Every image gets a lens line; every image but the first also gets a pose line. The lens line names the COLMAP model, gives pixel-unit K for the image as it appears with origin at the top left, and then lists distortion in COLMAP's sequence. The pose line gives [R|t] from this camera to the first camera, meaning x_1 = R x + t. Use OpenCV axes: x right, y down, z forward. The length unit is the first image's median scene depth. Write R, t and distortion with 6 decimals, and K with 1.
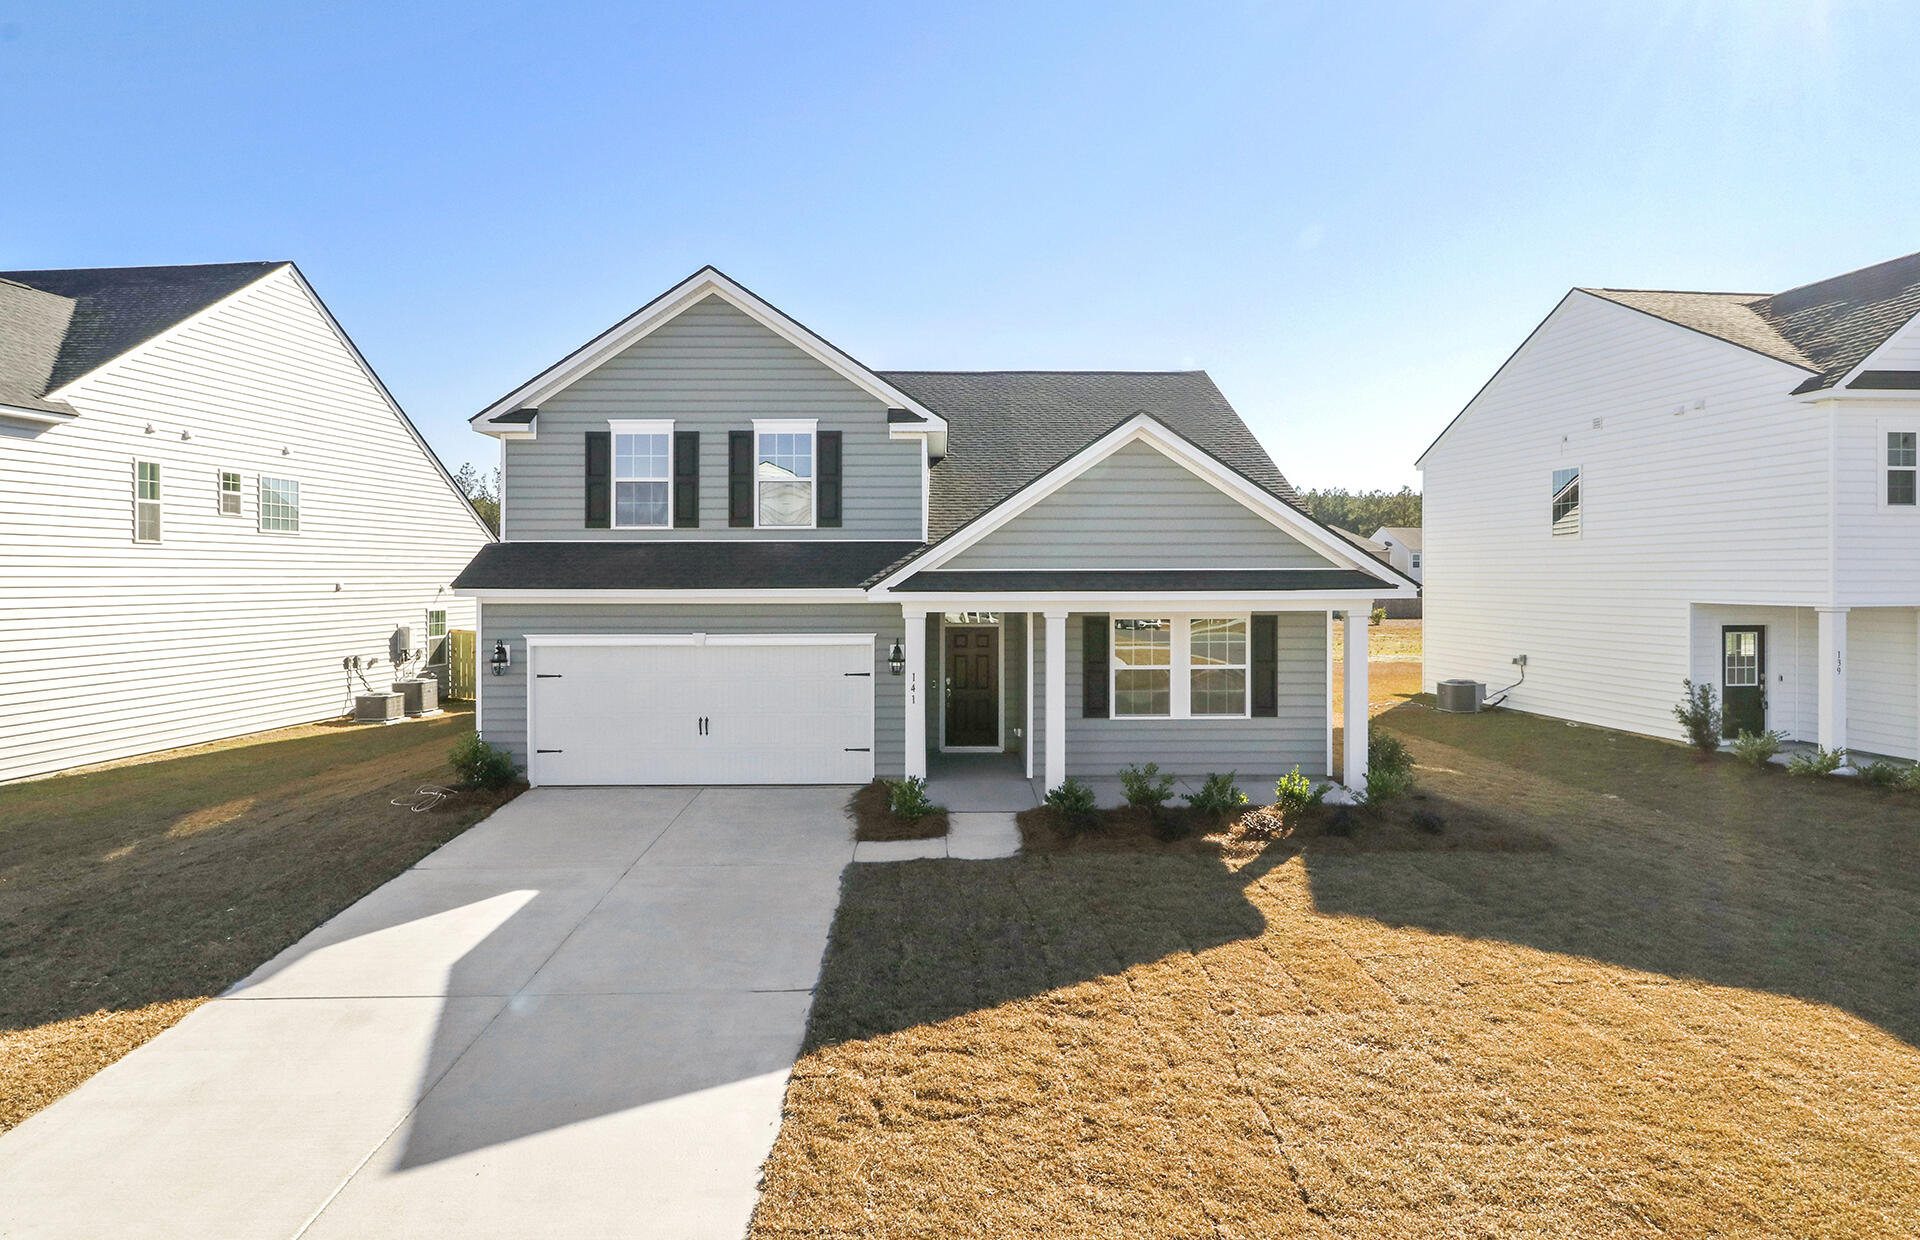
lens RADIAL K [[1134.6, 0, 989.9], [0, 1134.6, 662.7], [0, 0, 1]] dist [0.007415, 0.002431]
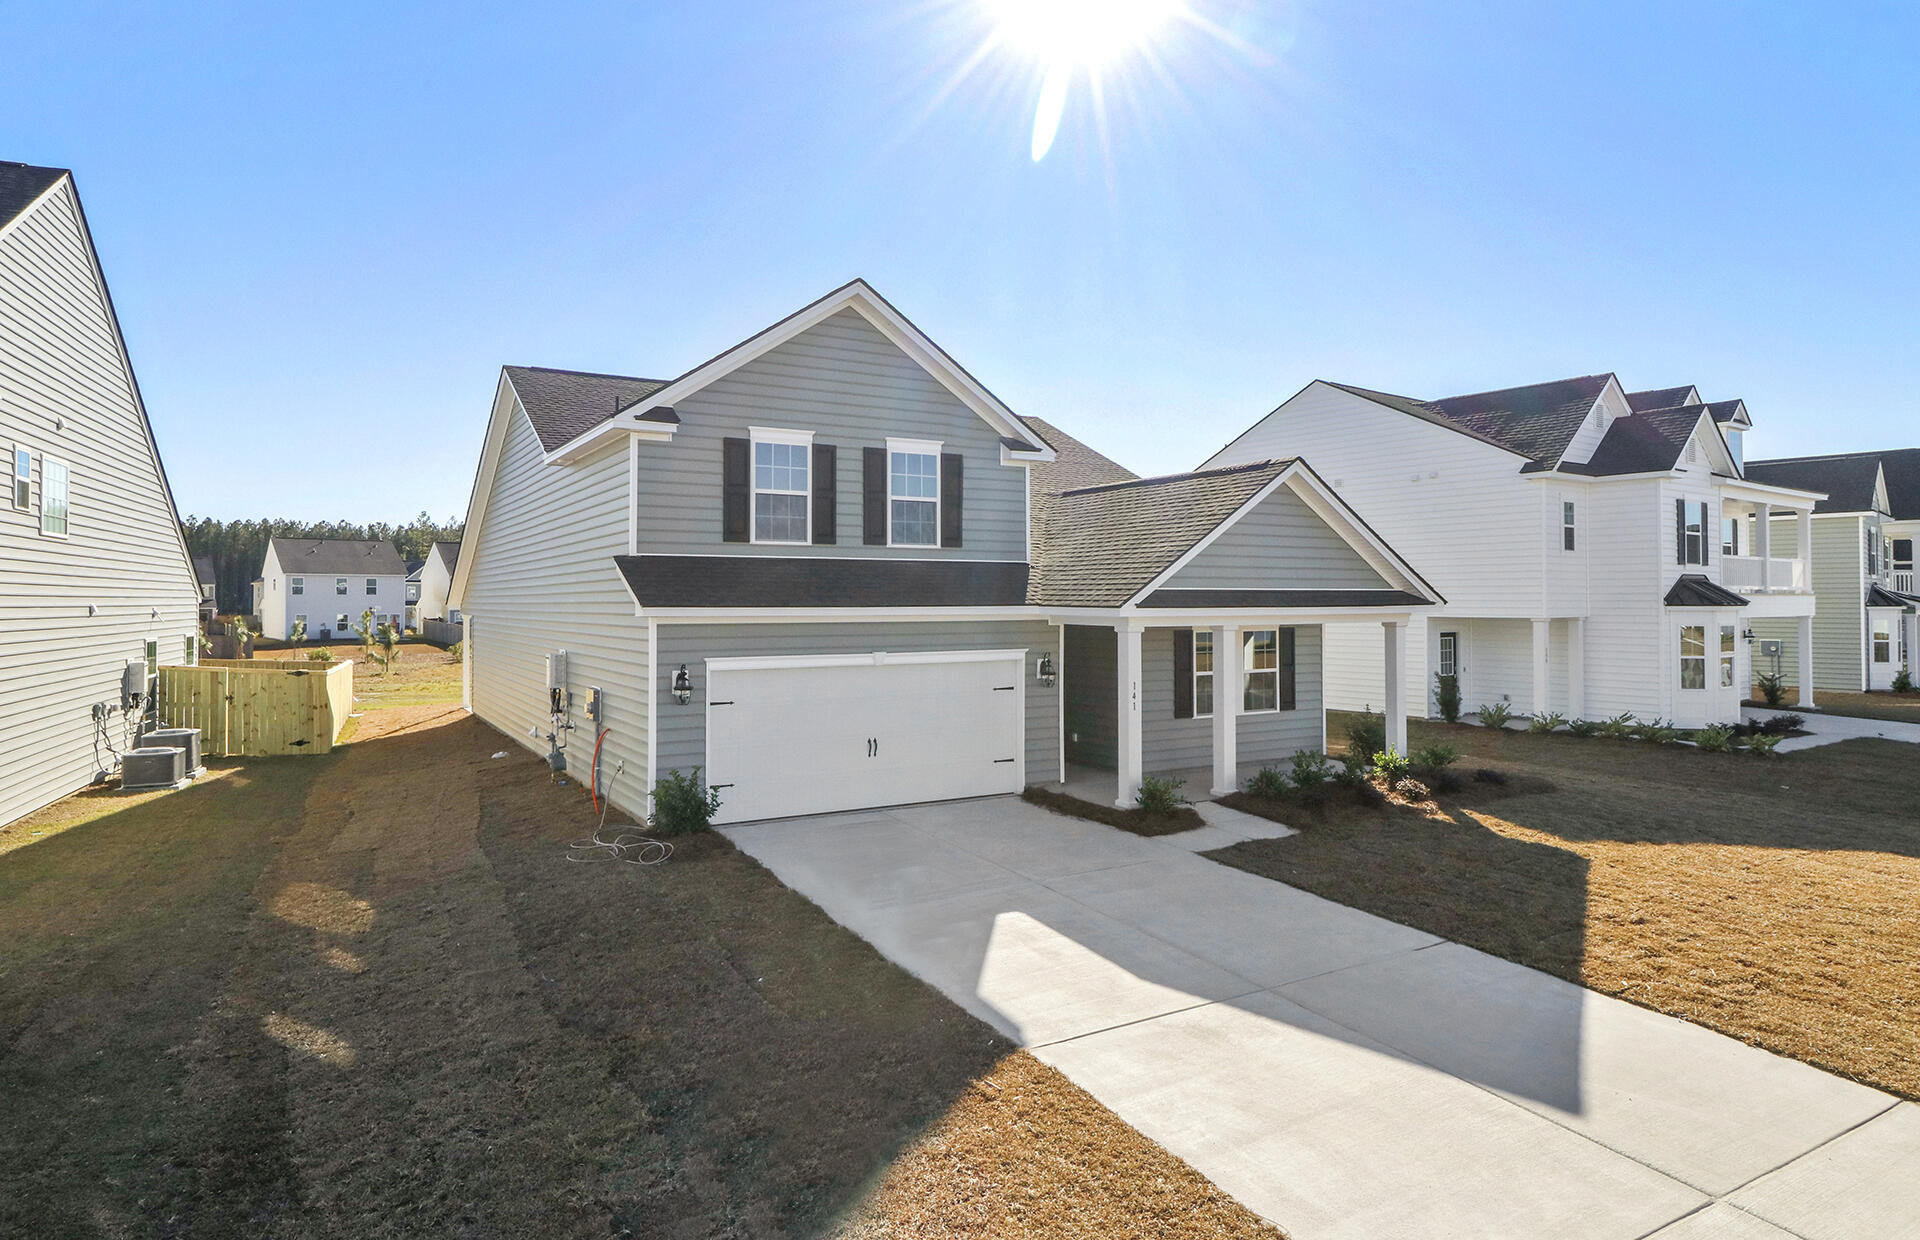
lens RADIAL K [[1095.3, 0, 951.6], [0, 1095.3, 667.9], [0, 0, 1]] dist [0.005995, 0.000005]
pose [[0.870507, -0.029510, 0.491271, -0.637158], [0.037667, 0.999268, -0.006720, -0.003724], [-0.490712, 0.024355, 0.870981, 0.140497]]
